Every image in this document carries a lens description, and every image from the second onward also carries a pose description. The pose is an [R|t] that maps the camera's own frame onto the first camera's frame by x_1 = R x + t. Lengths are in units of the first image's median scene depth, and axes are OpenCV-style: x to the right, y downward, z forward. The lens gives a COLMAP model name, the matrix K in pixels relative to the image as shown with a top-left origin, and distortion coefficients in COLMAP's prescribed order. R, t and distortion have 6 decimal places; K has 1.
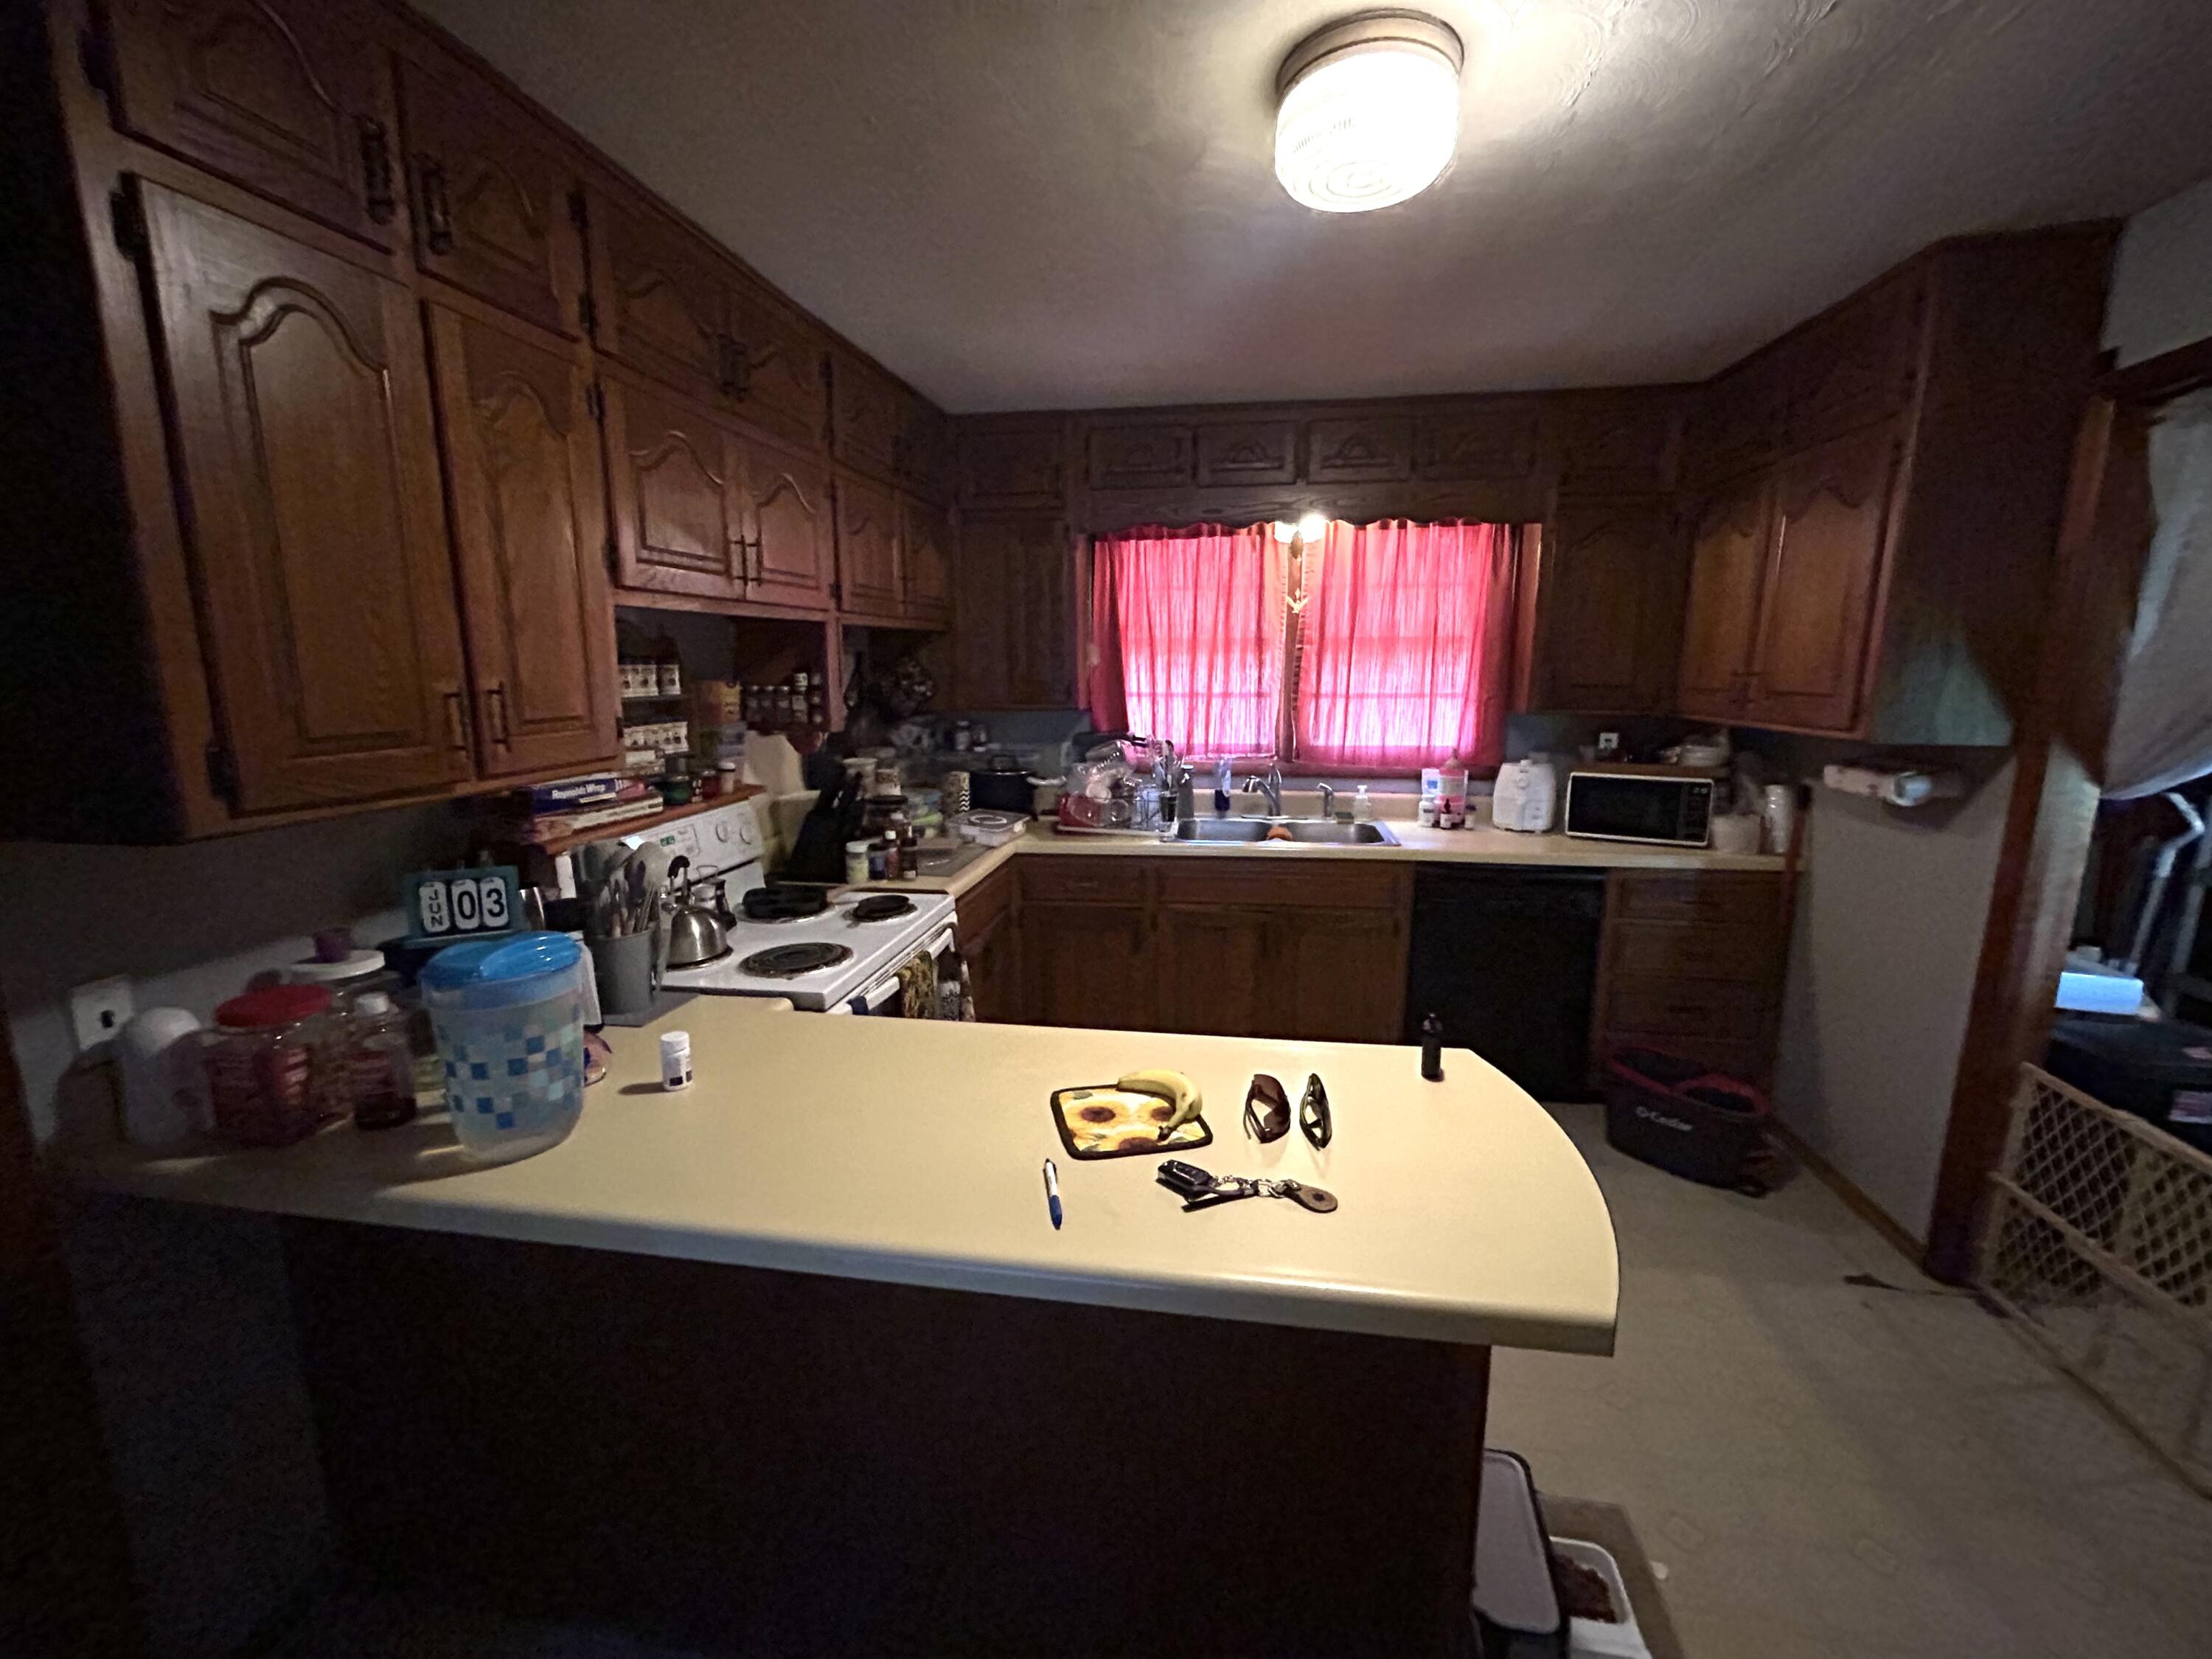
lens RADIAL K [[903.1, 0, 1102.9], [0, 903.1, 830.2], [0, 0, 1]] dist [0.002292, 0.001921]
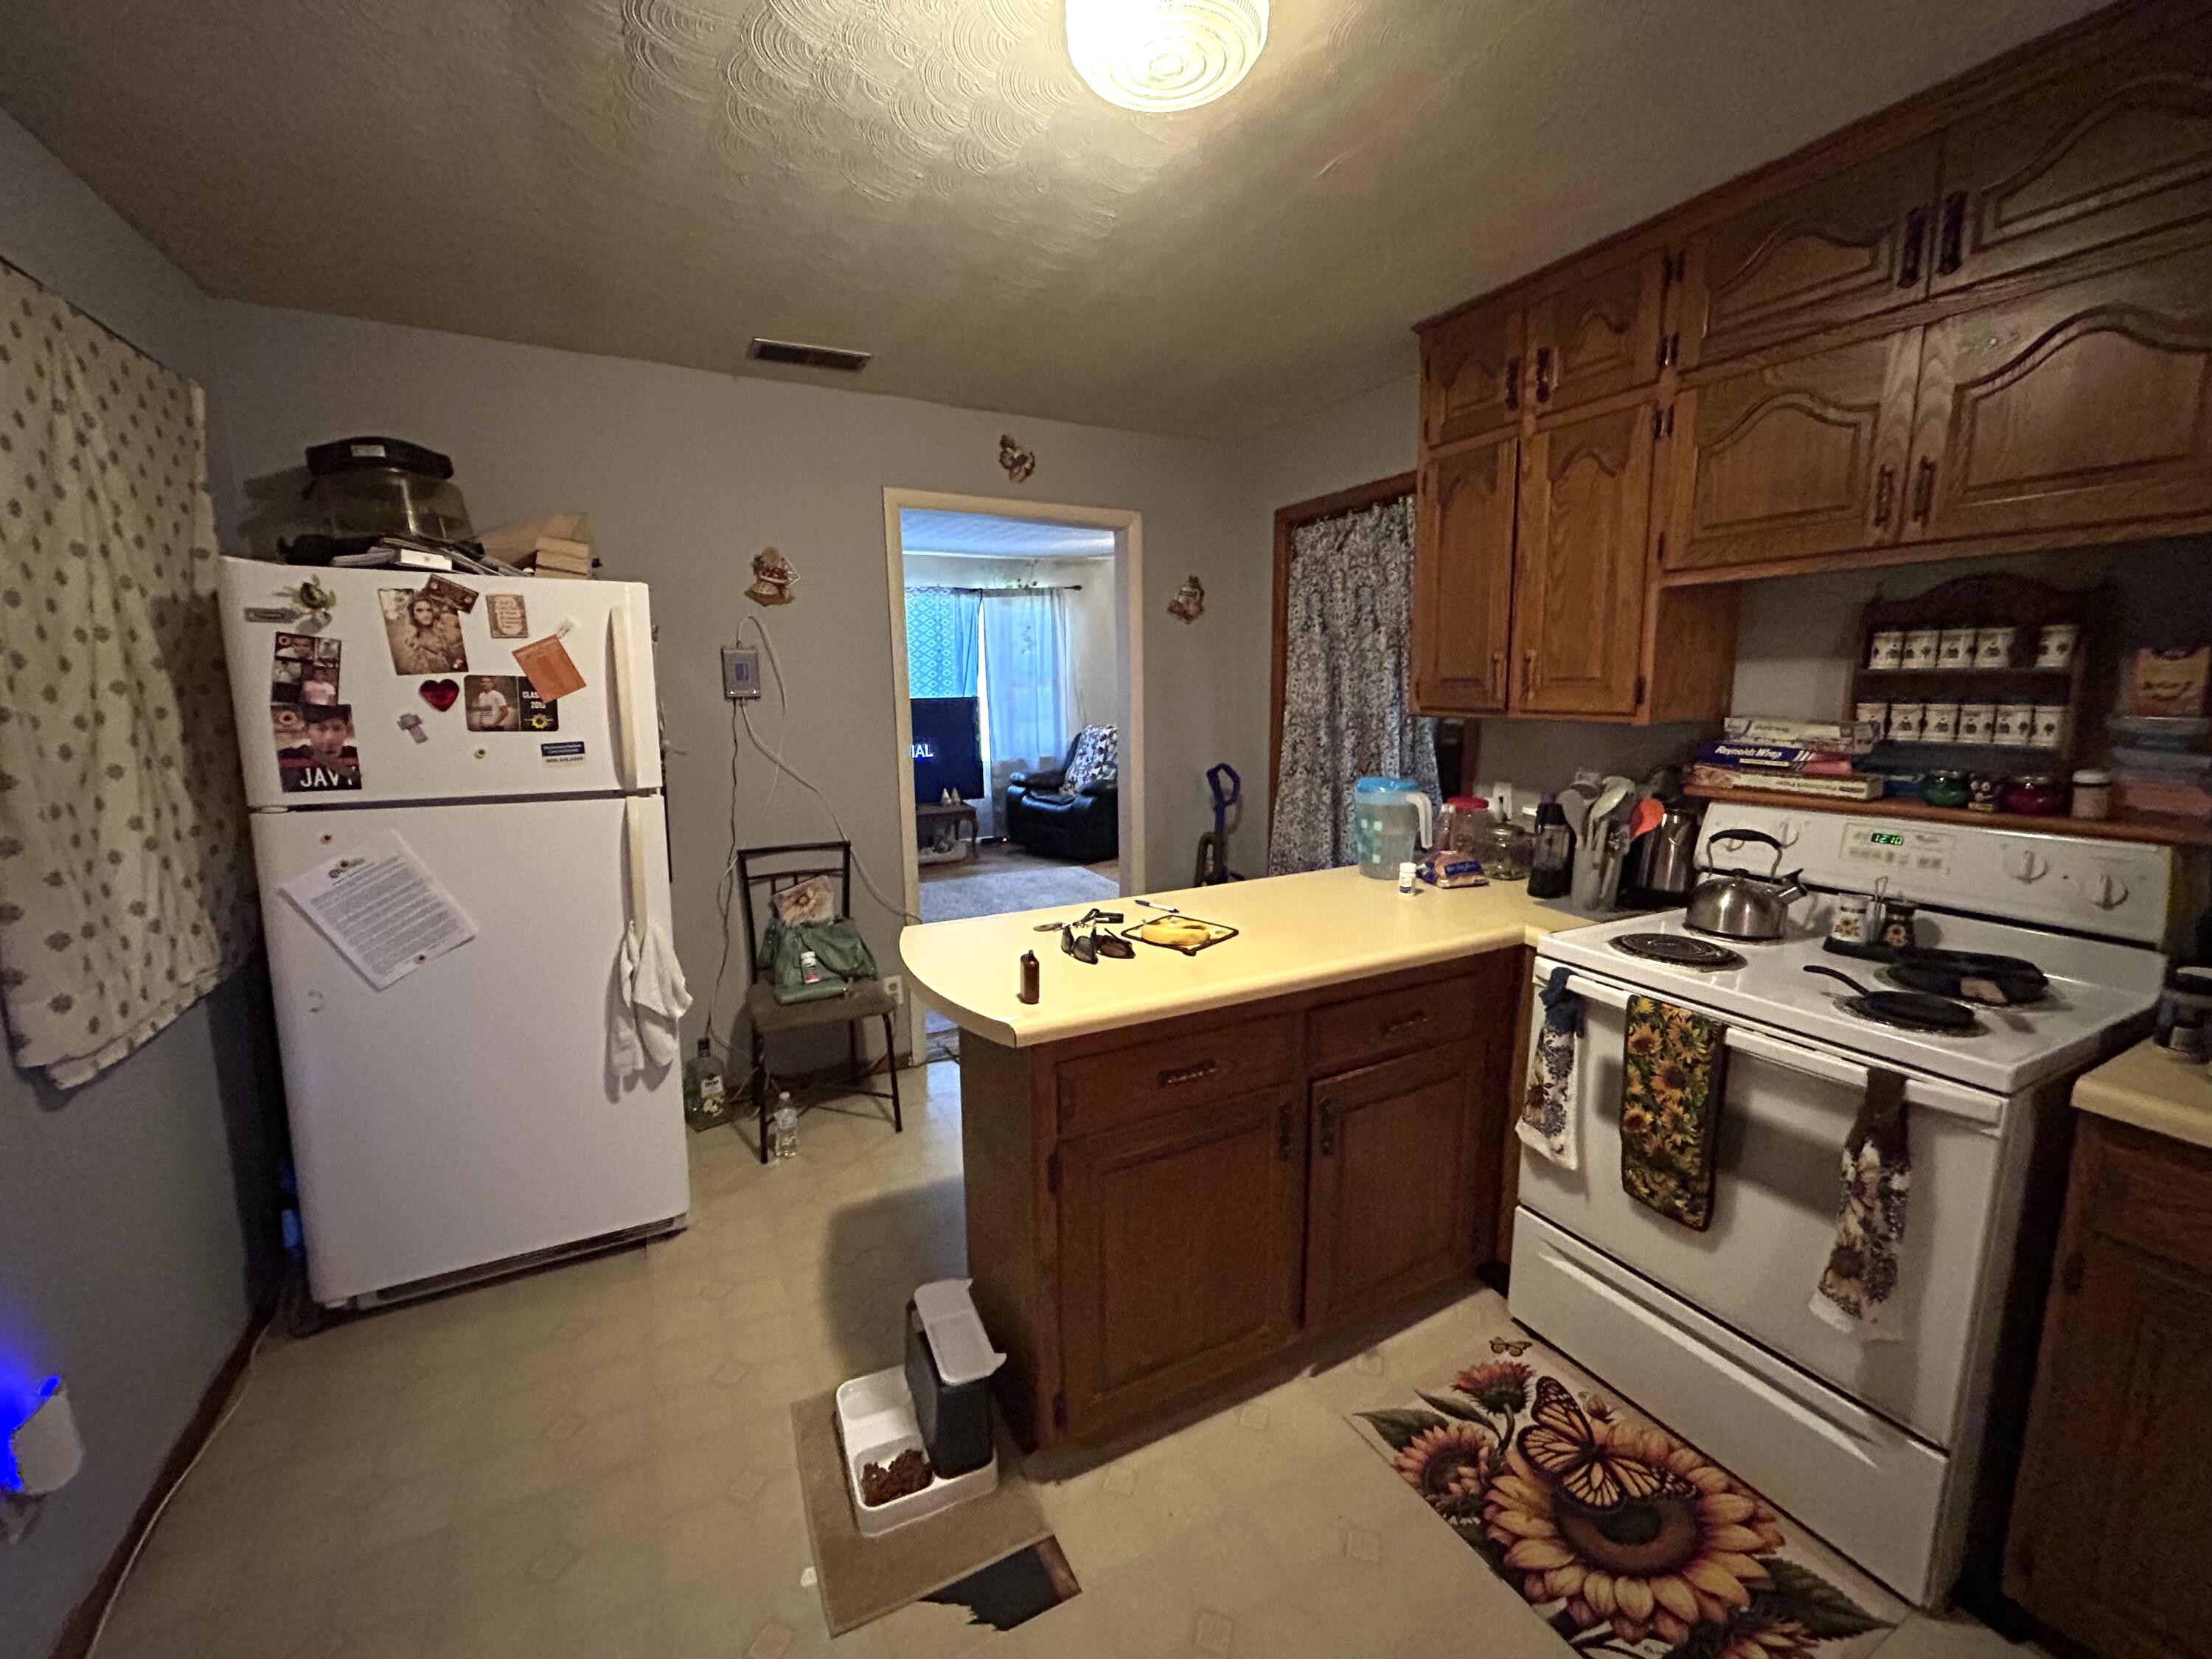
lens RADIAL K [[903.1, 0, 1114.9], [0, 903.1, 835.4], [0, 0, 1]] dist [0.002292, 0.001921]
pose [[-0.796097, 0.119211, -0.593311, 0.452053], [-0.093638, 0.944333, 0.315383, -0.144369], [0.597880, 0.306632, -0.740619, 0.899246]]
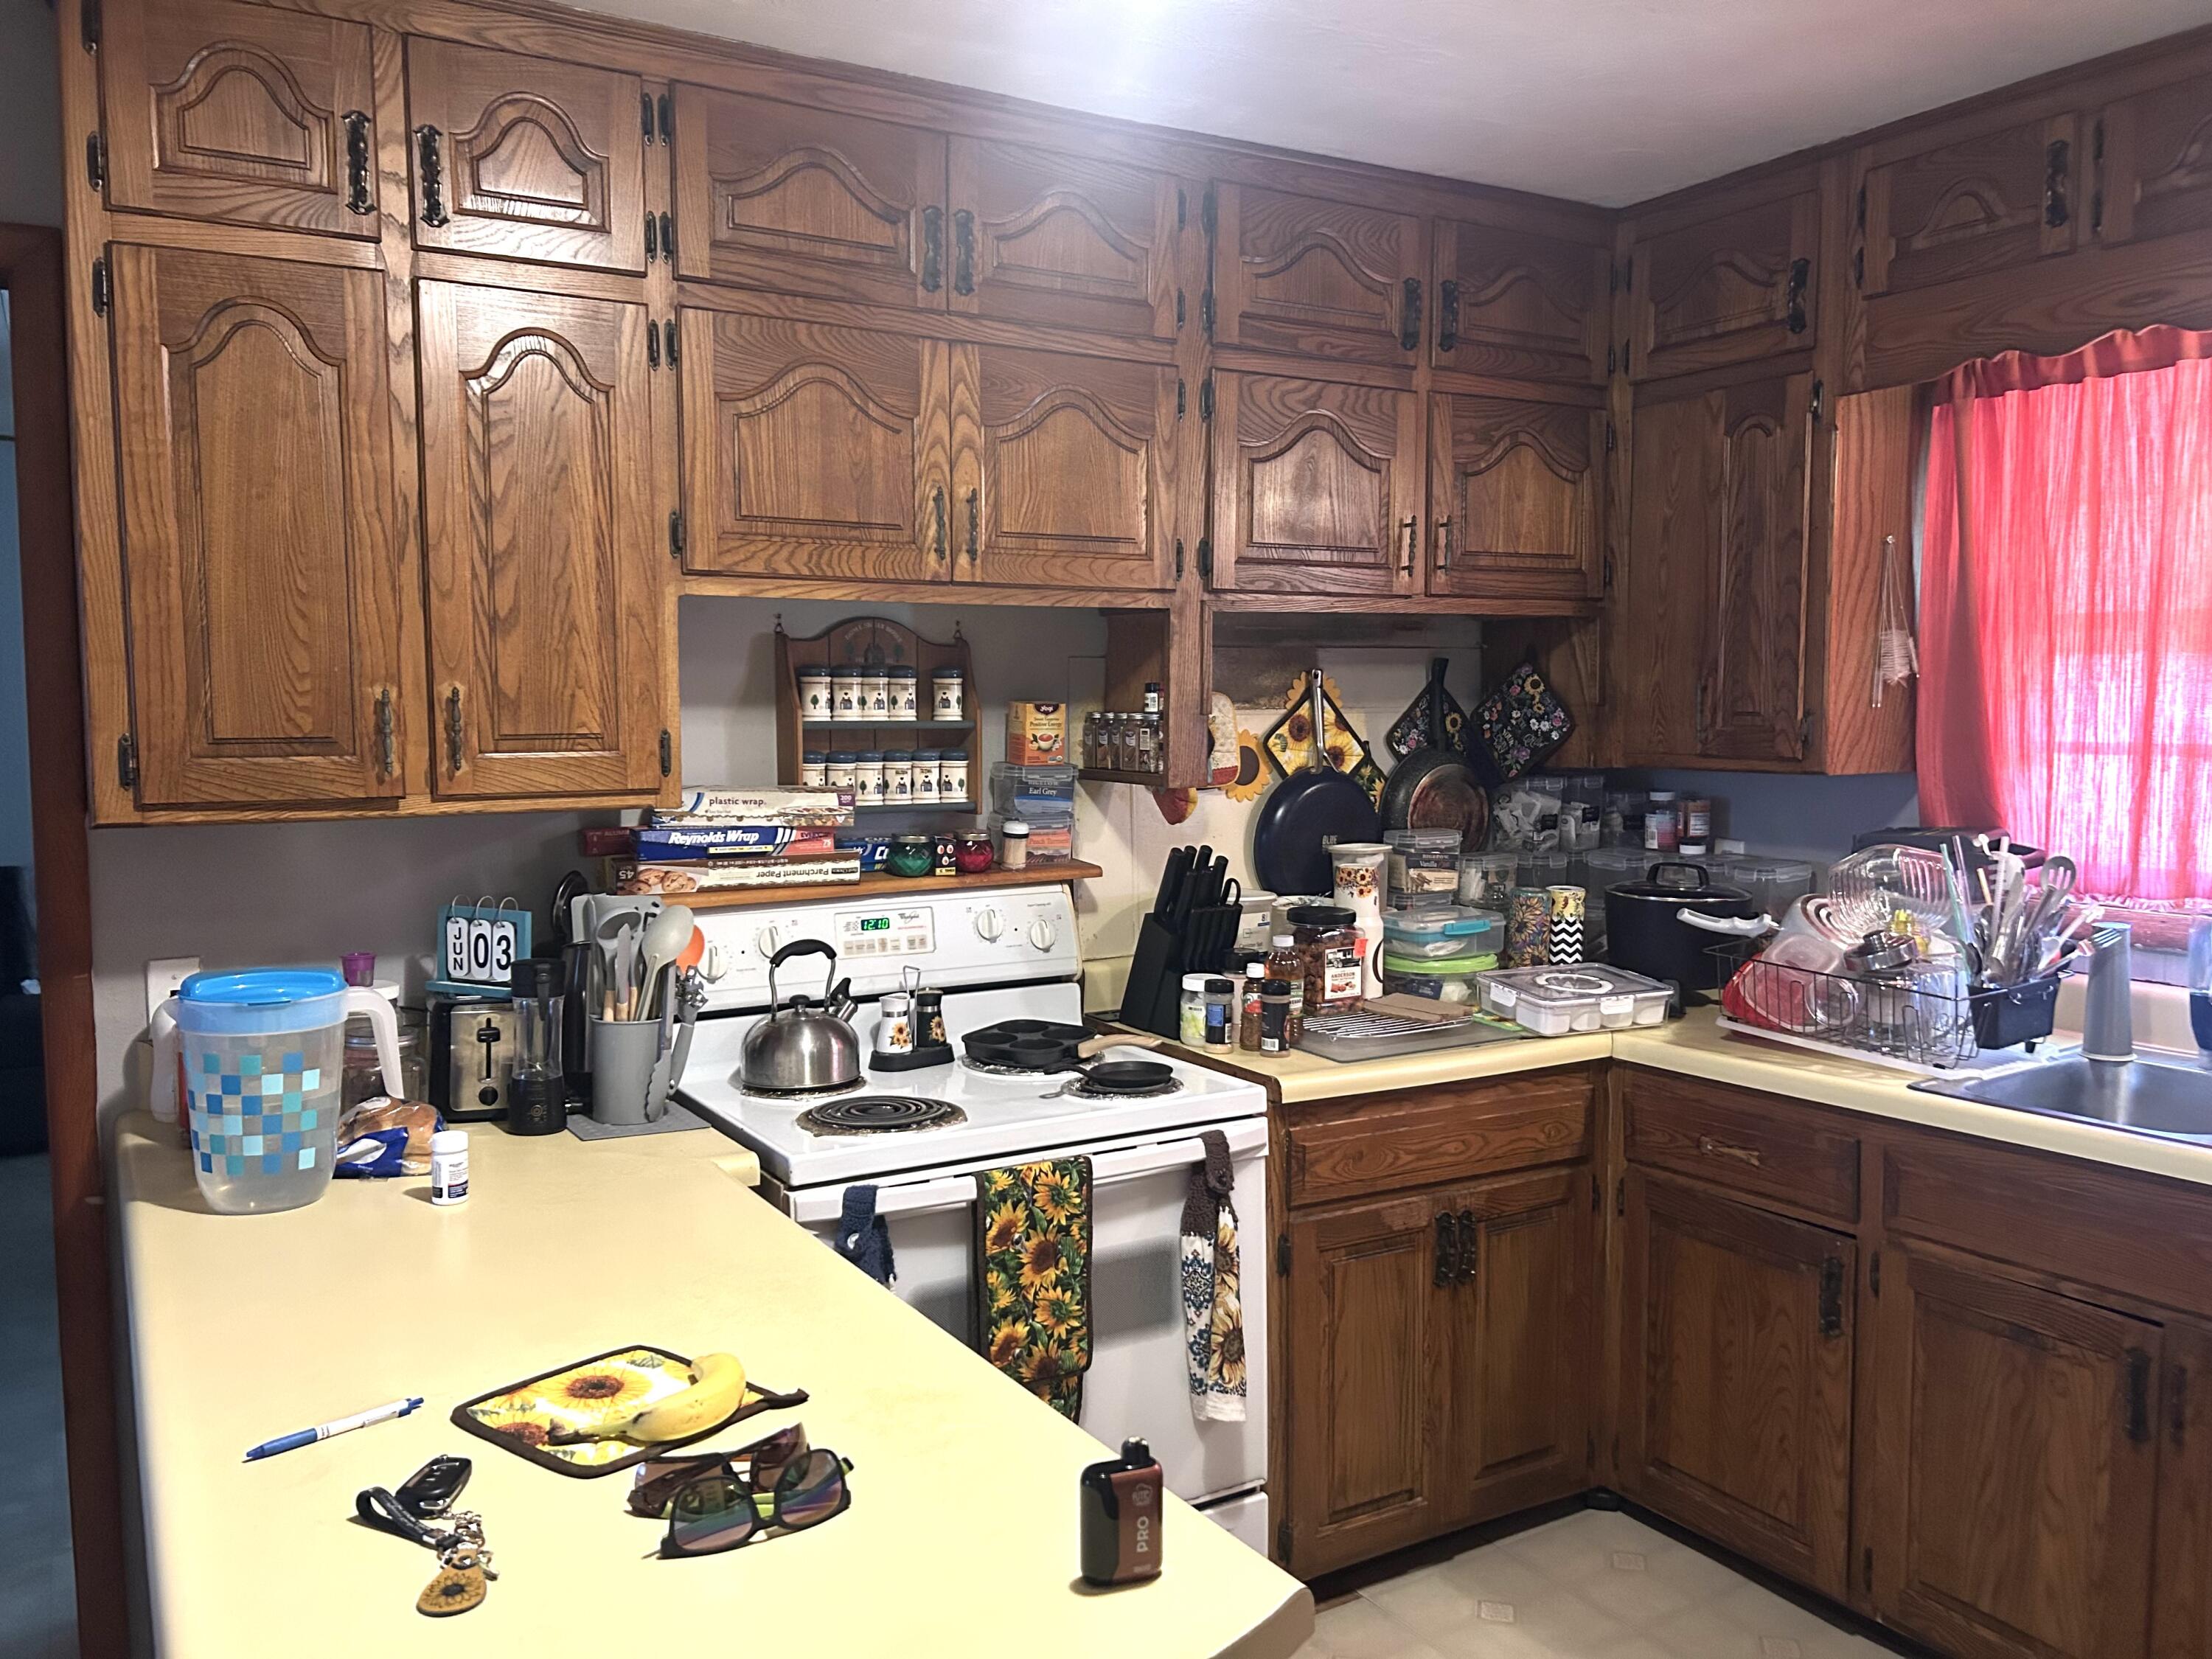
lens RADIAL K [[1672.5, 0, 1089.3], [0, 1672.5, 839.2], [0, 0, 1]] dist [0.059118, -0.057154]
pose [[0.646699, 0.064131, -0.760045, 0.457859], [-0.138770, 0.989721, -0.034565, -0.024076], [0.750016, 0.127825, 0.648951, 0.205871]]
